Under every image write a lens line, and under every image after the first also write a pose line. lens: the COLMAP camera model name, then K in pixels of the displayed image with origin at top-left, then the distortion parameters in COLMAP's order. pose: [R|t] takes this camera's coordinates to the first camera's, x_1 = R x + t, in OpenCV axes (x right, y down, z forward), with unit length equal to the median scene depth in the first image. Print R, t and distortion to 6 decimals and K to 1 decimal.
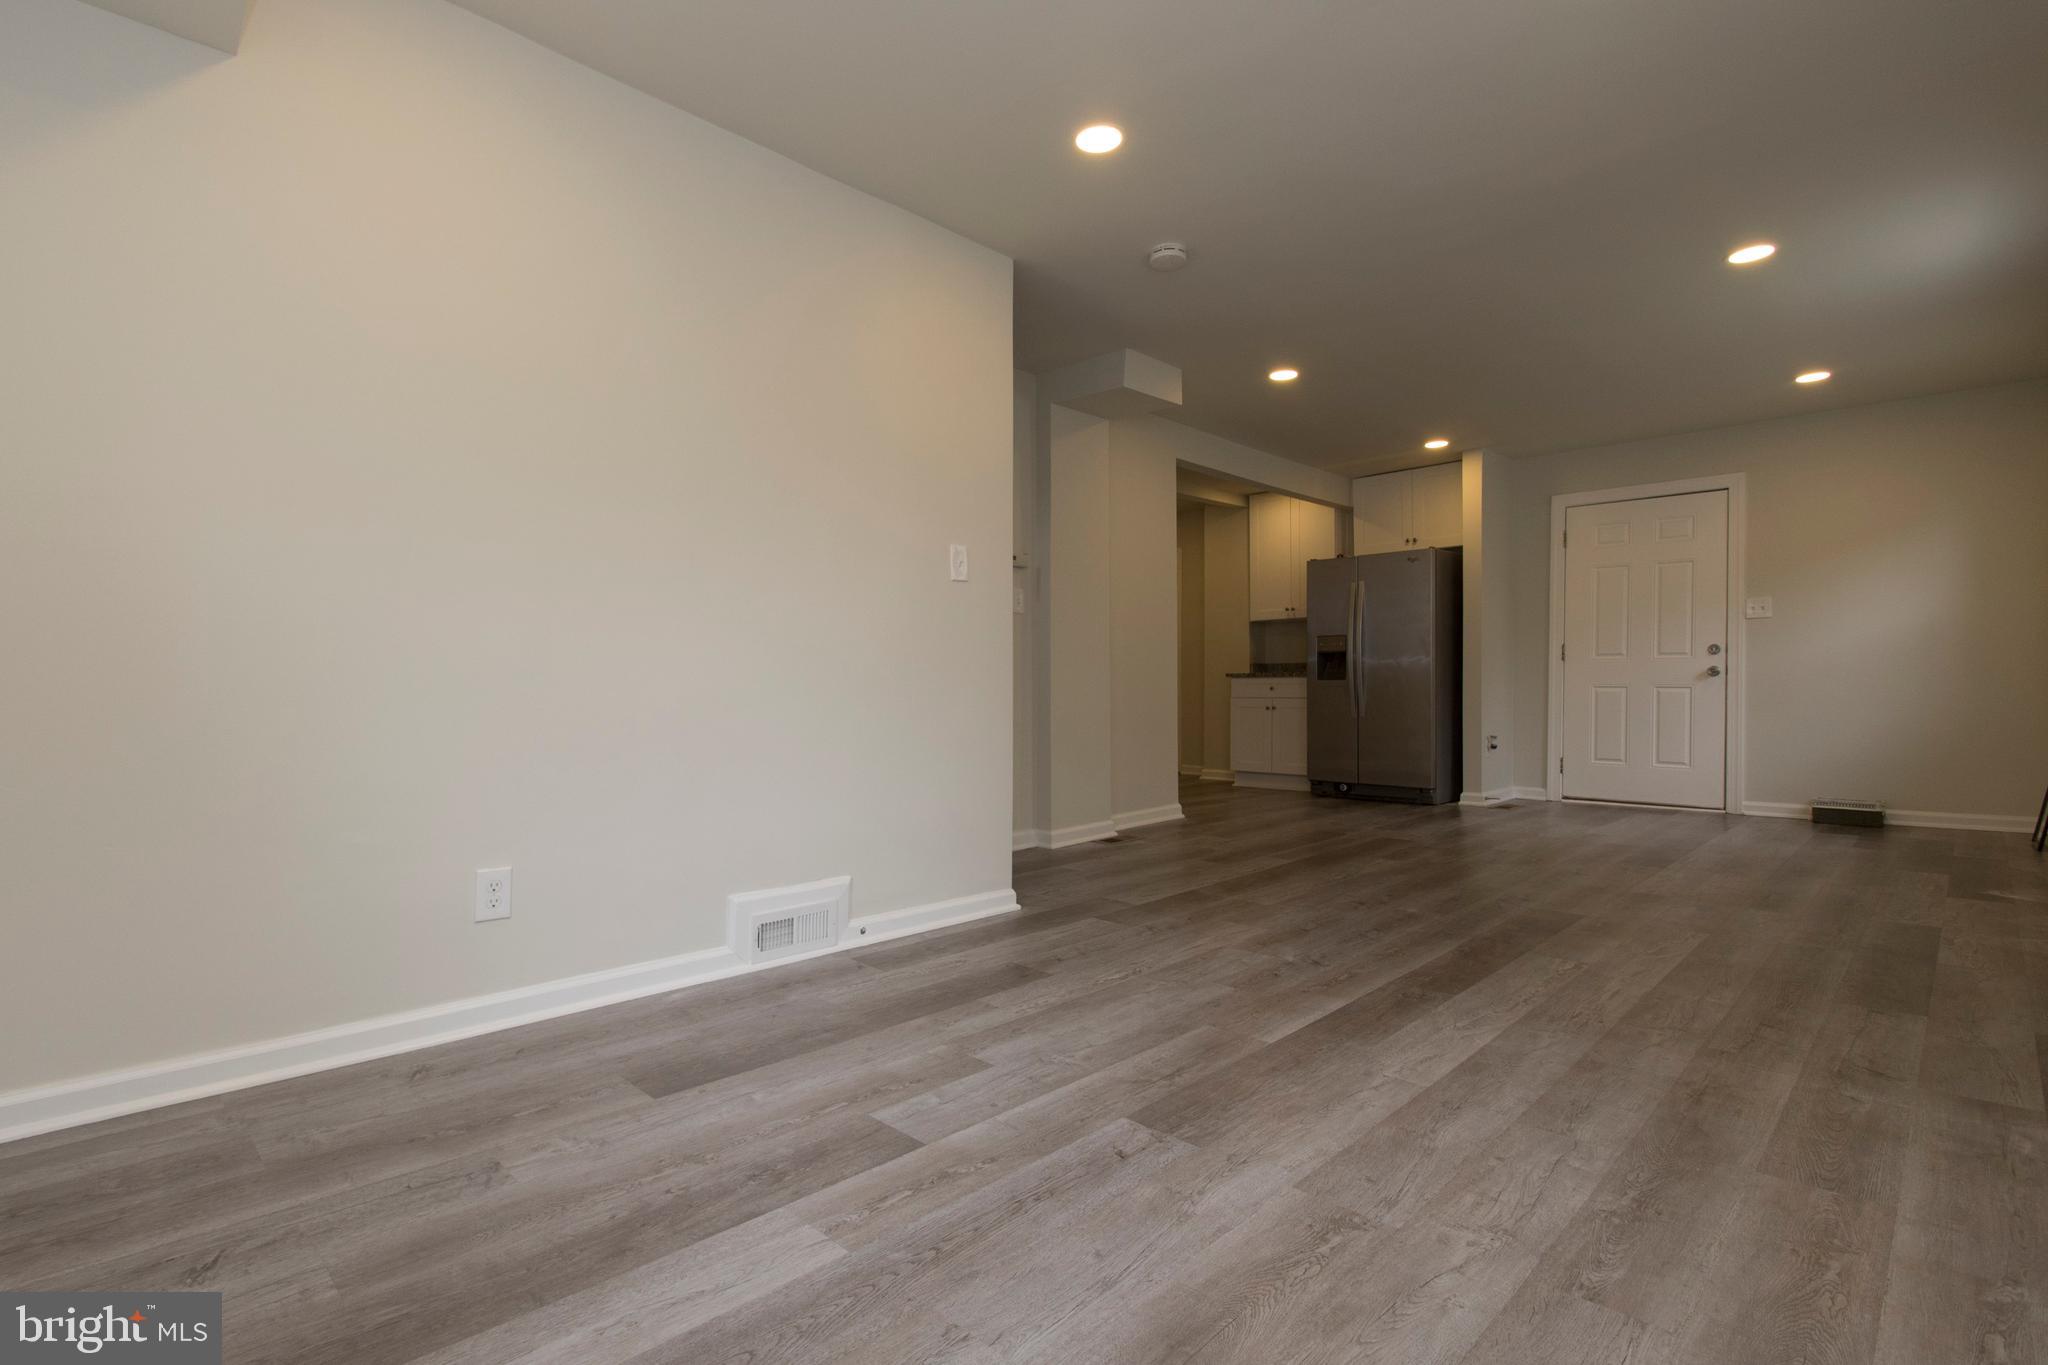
lens RADIAL K [[1020.3, 0, 1033.6], [0, 1020.3, 684.0], [0, 0, 1]] dist [-0.002803, -0.002330]
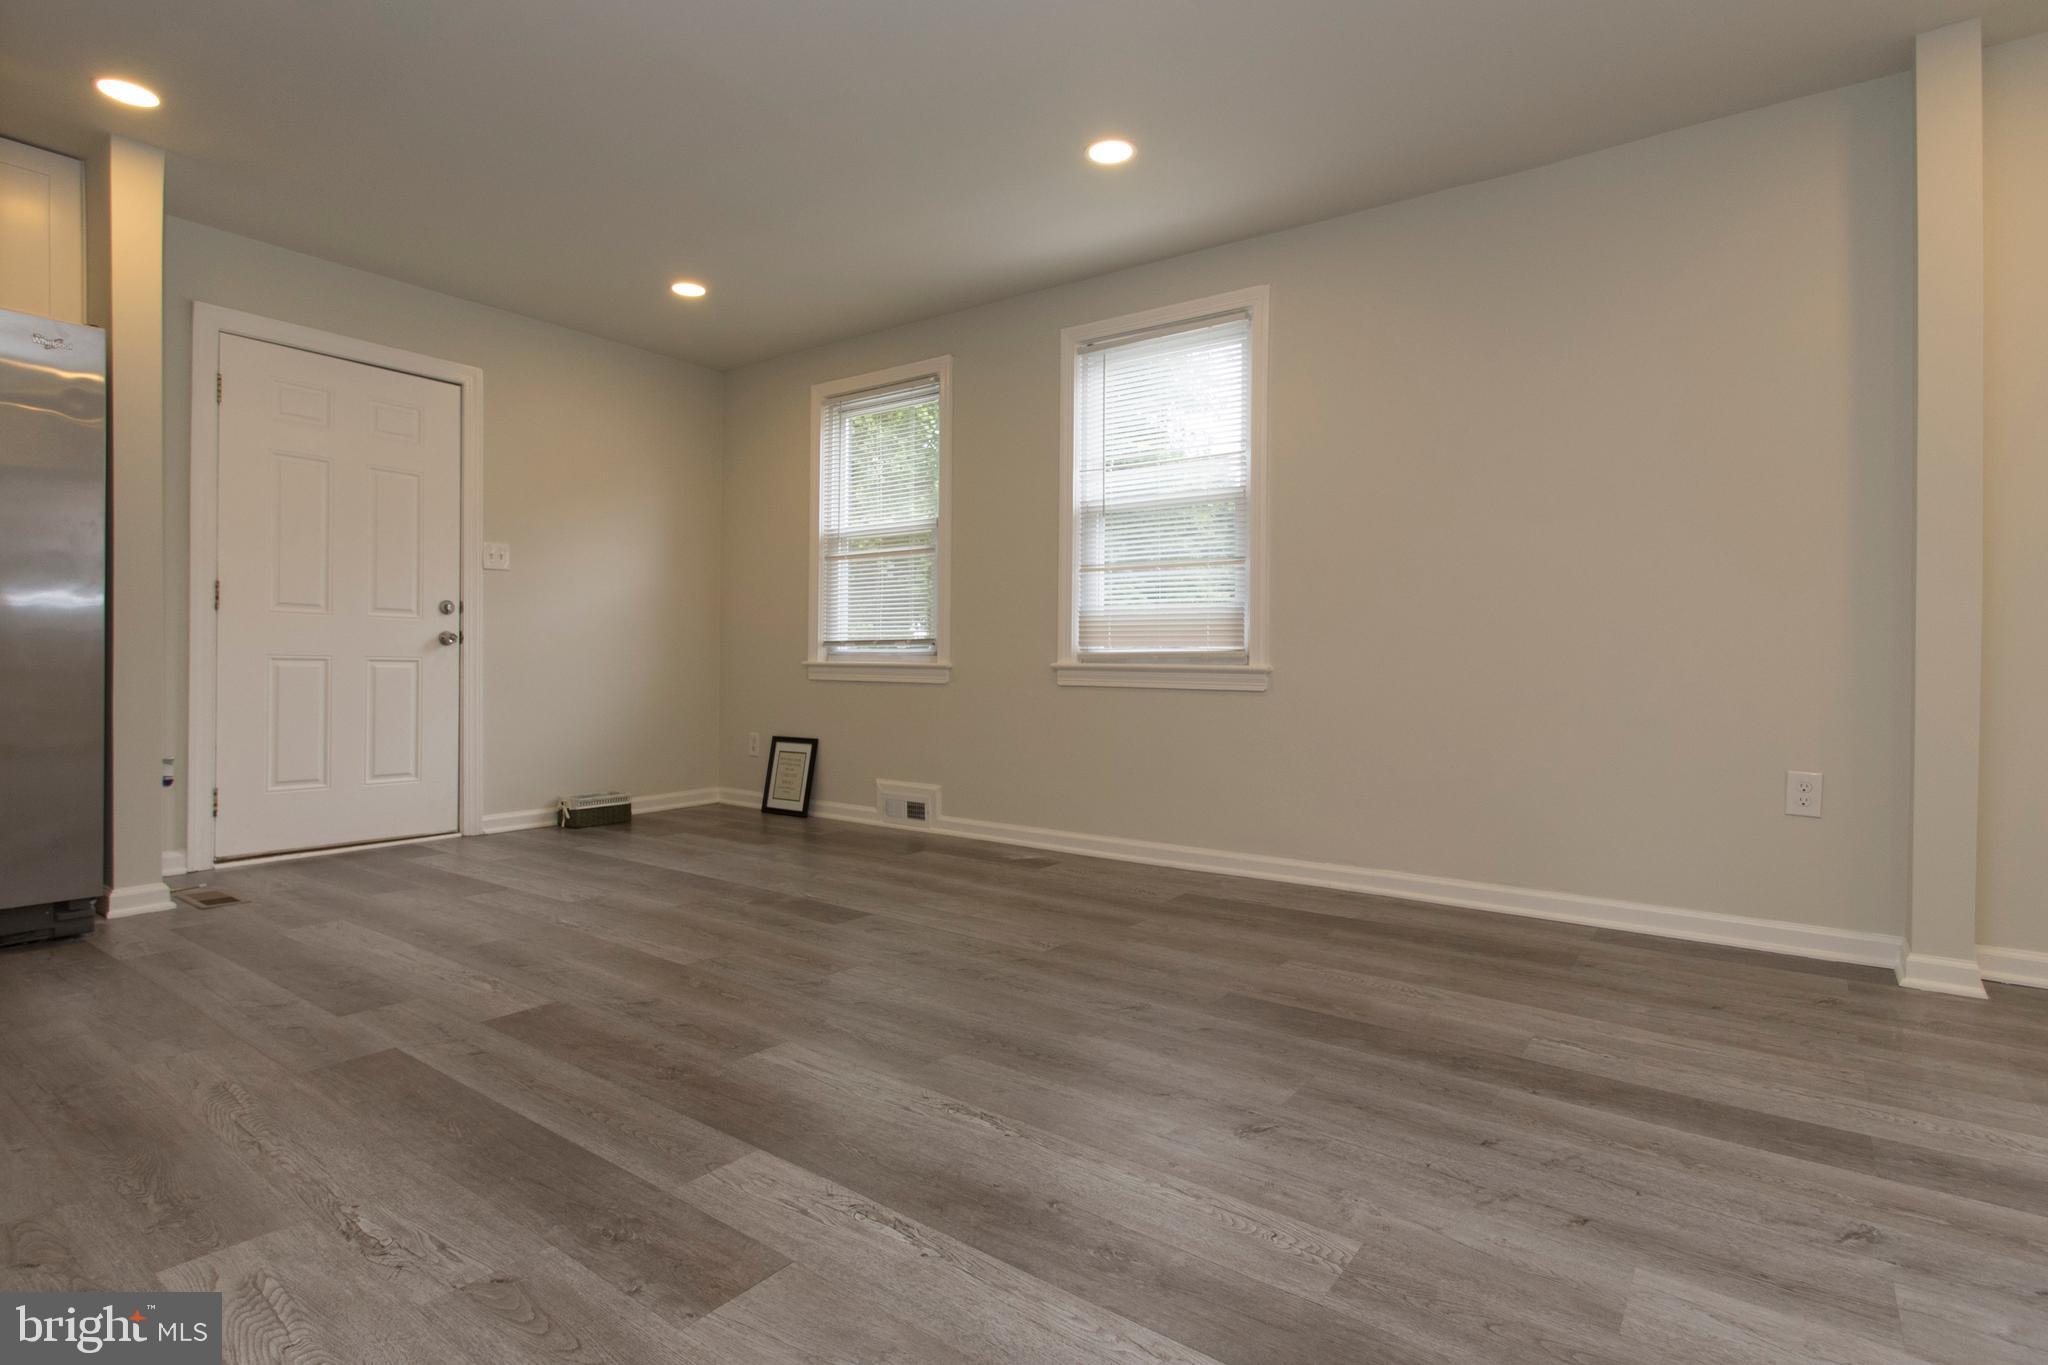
lens RADIAL K [[996.8, 0, 1044.6], [0, 996.8, 678.4], [0, 0, 1]] dist [0.001518, -0.002369]
pose [[-0.123151, -0.010607, 0.992331, -0.073507], [-0.016057, 0.999833, 0.008694, 0.002738], [-0.992258, -0.014863, -0.123301, 0.711387]]
